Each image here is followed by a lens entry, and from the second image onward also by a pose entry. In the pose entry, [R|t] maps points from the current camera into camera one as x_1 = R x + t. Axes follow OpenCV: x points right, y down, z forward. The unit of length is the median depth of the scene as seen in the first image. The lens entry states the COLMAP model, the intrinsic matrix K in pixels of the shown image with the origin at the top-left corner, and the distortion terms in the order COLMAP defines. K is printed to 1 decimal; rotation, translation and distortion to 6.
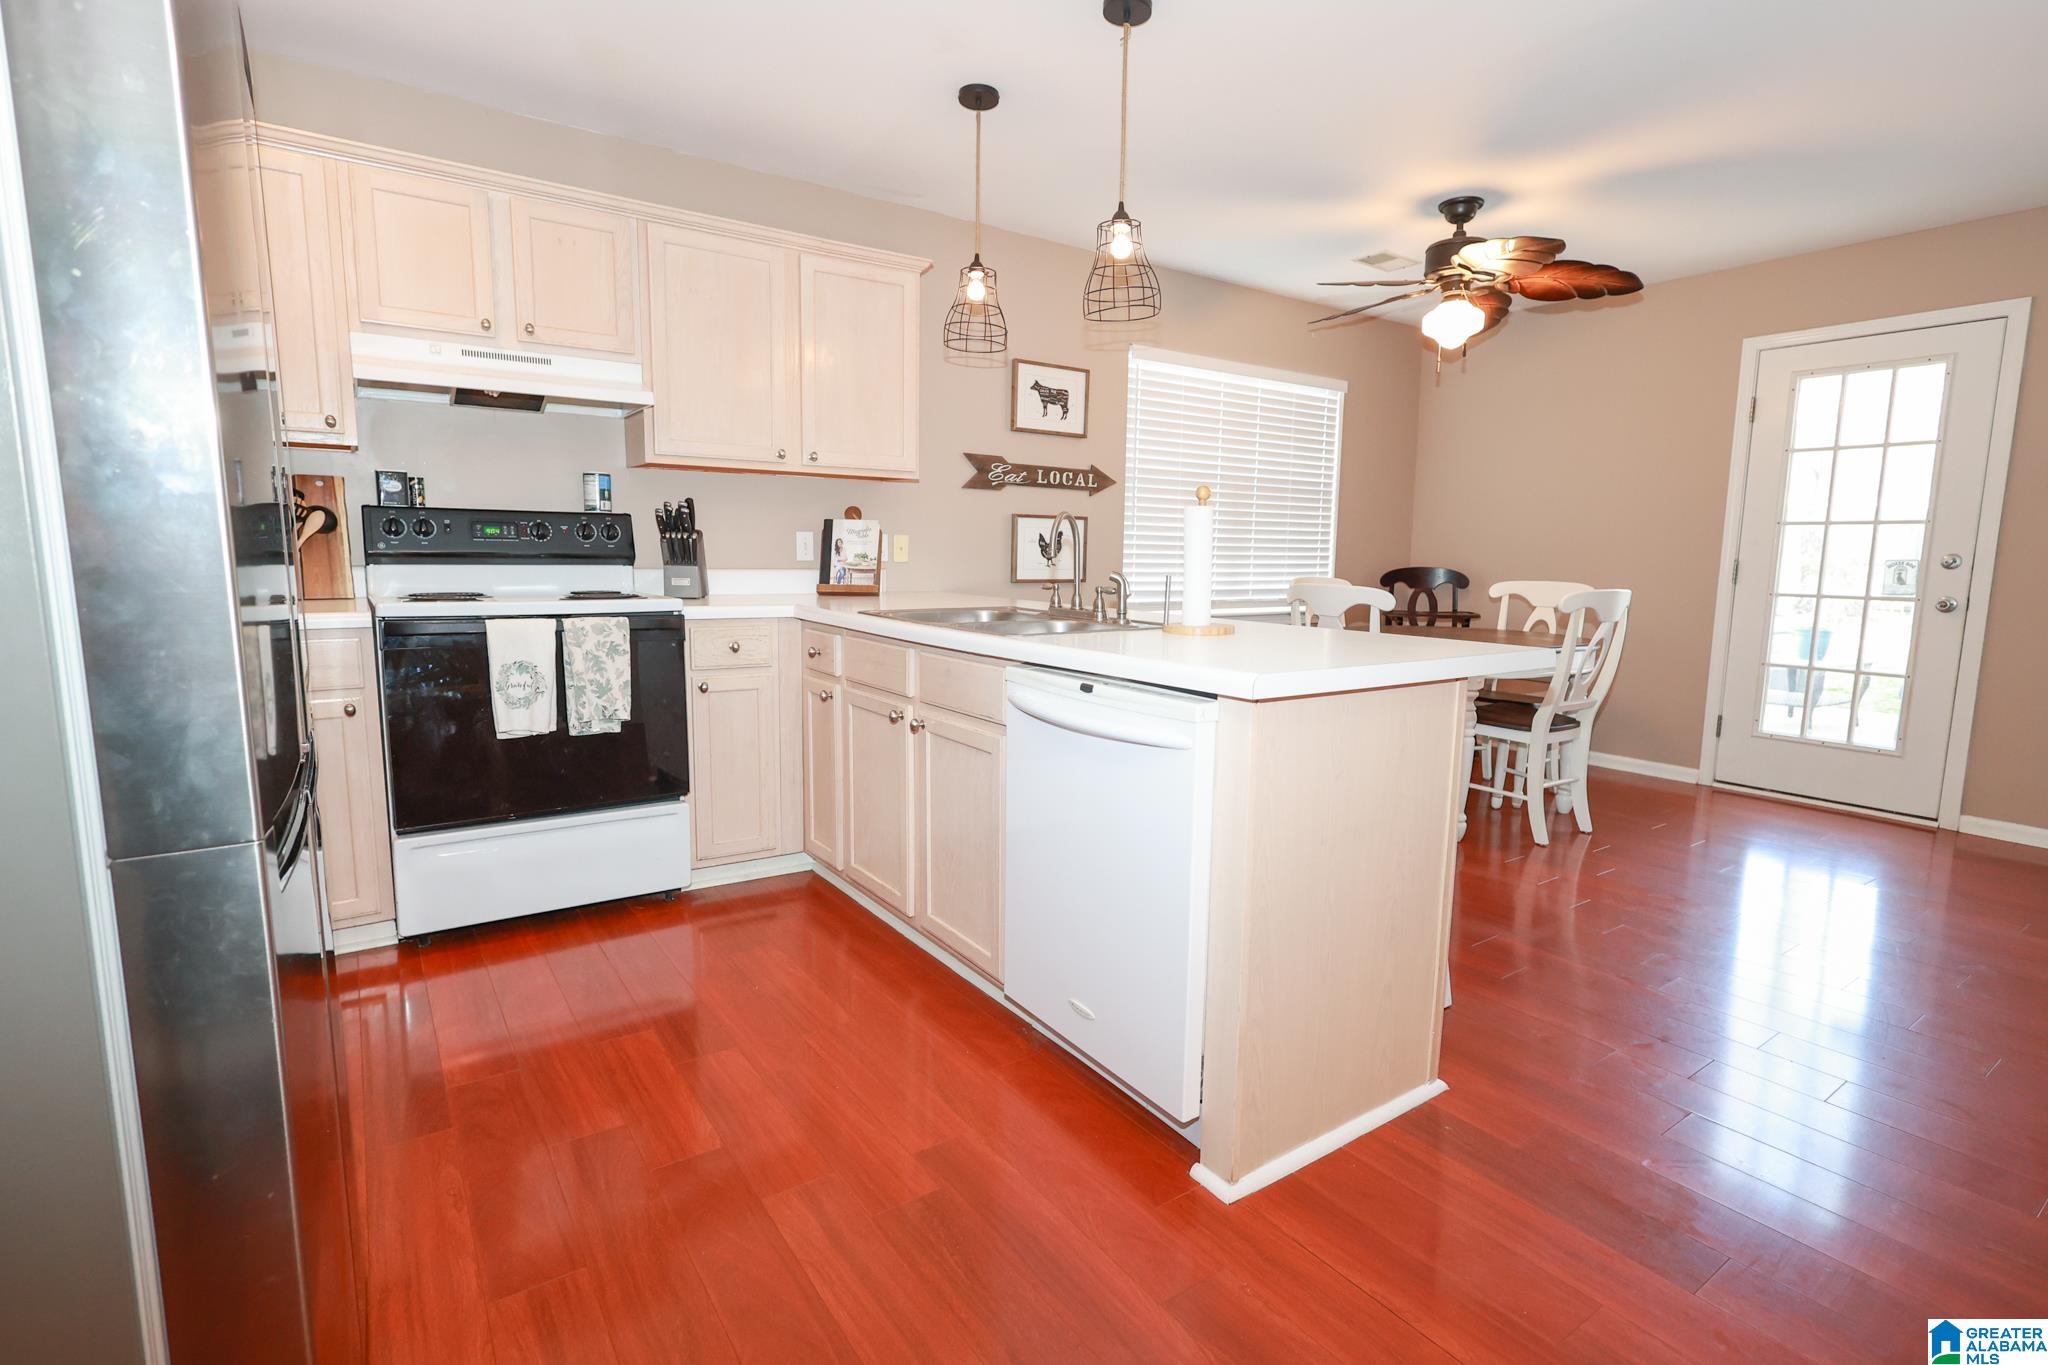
lens RADIAL K [[963.1, 0, 1023.1], [0, 963.1, 672.6], [0, 0, 1]] dist [-0.002944, -0.000286]
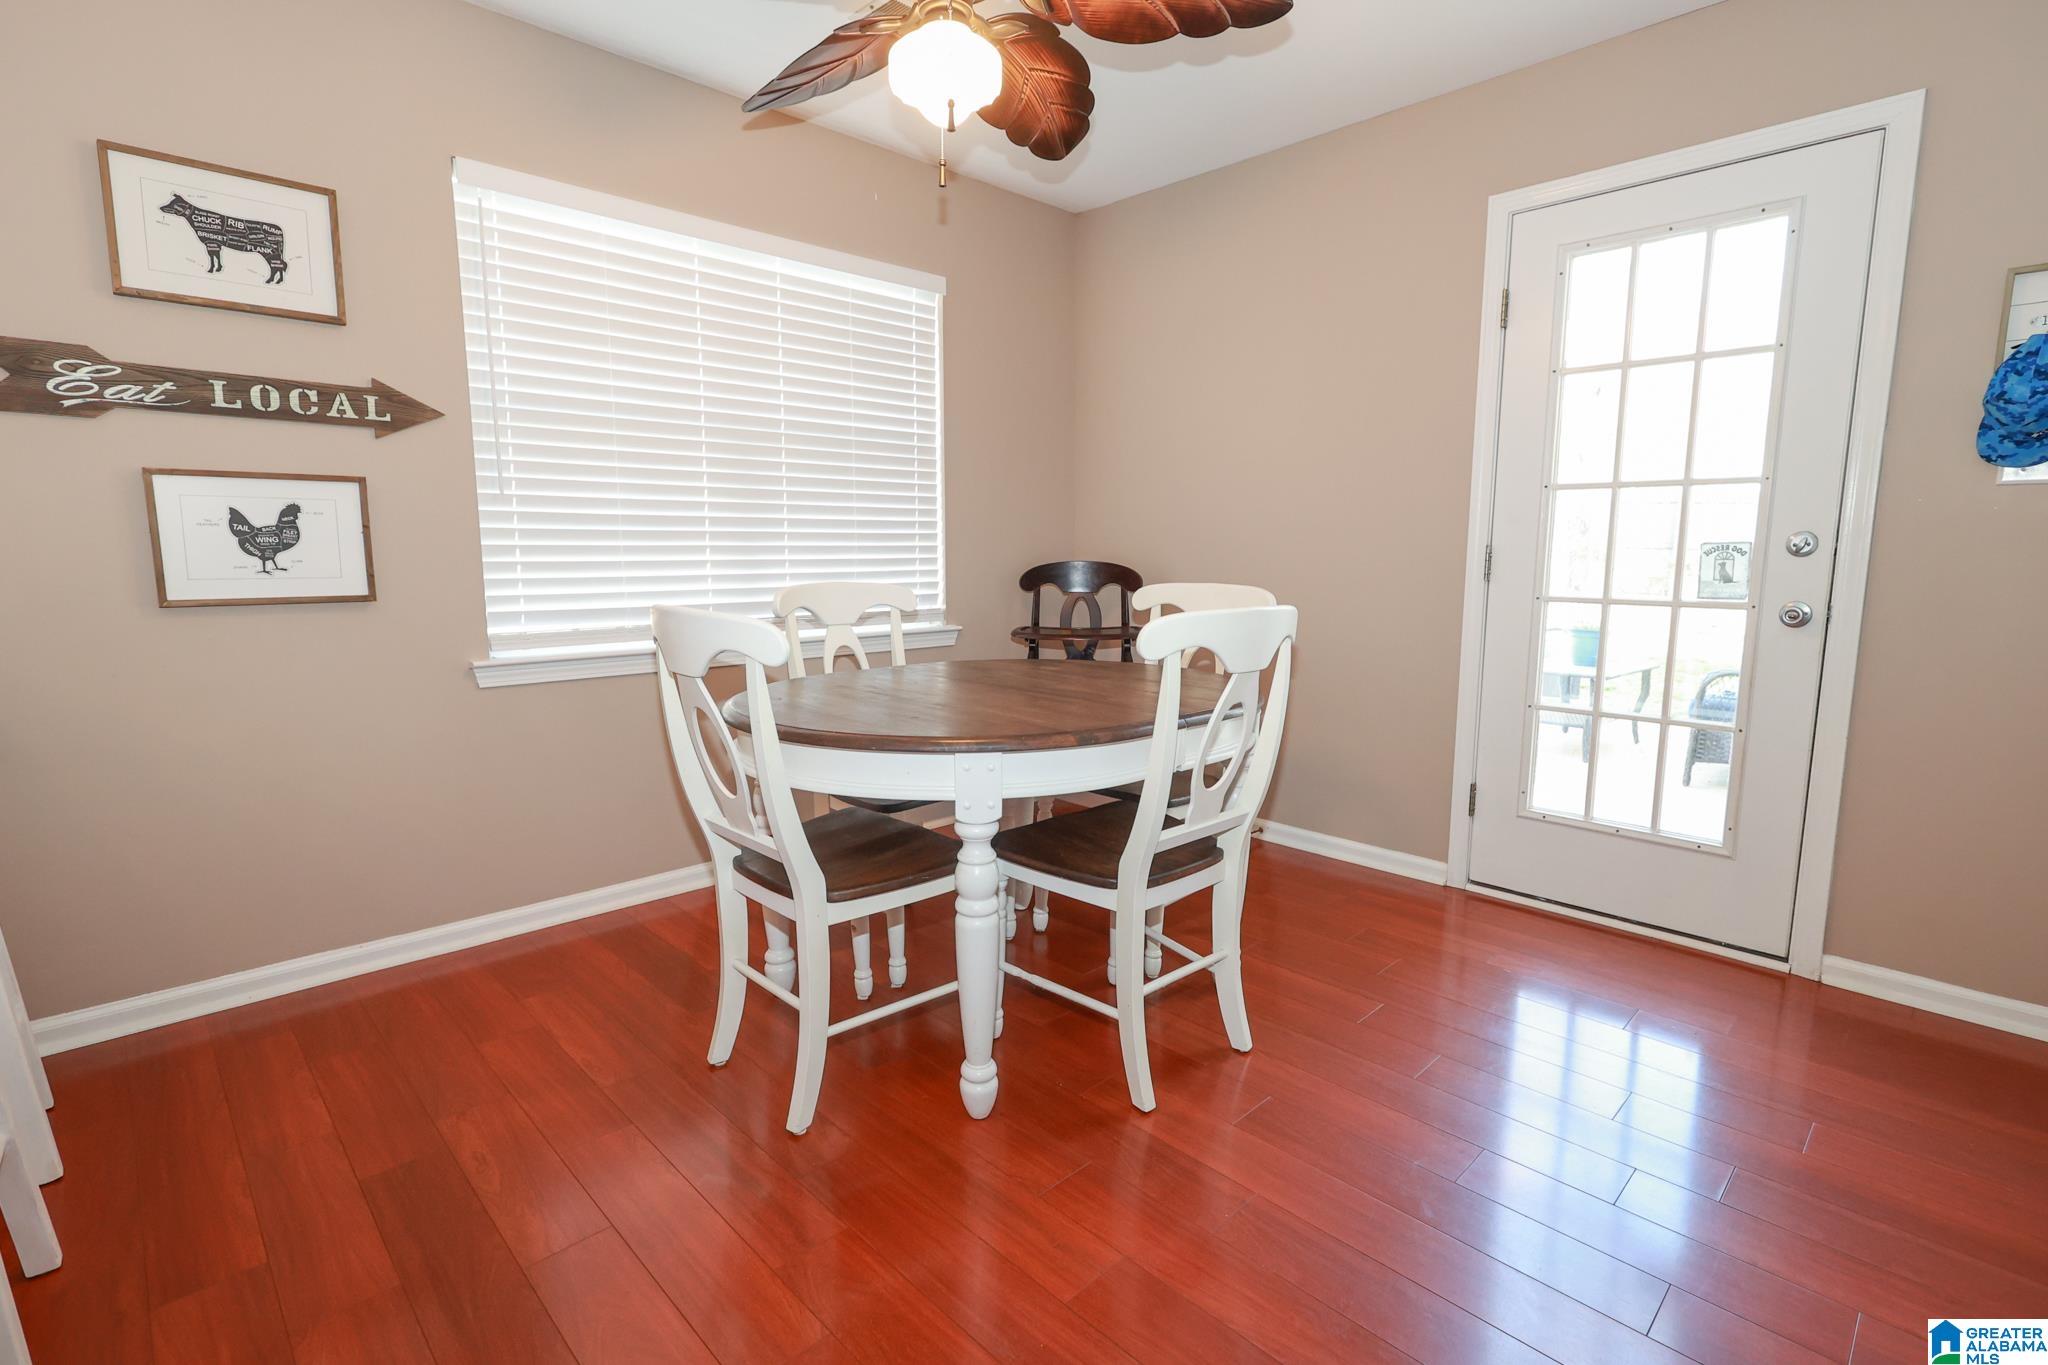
lens RADIAL K [[963.1, 0, 1023.1], [0, 963.1, 672.6], [0, 0, 1]] dist [-0.002944, -0.000286]
pose [[0.986349, -0.031751, 0.161581, 0.346149], [0.030645, 0.999487, 0.009329, -0.050336], [-0.161794, -0.004250, 0.986815, 0.437825]]
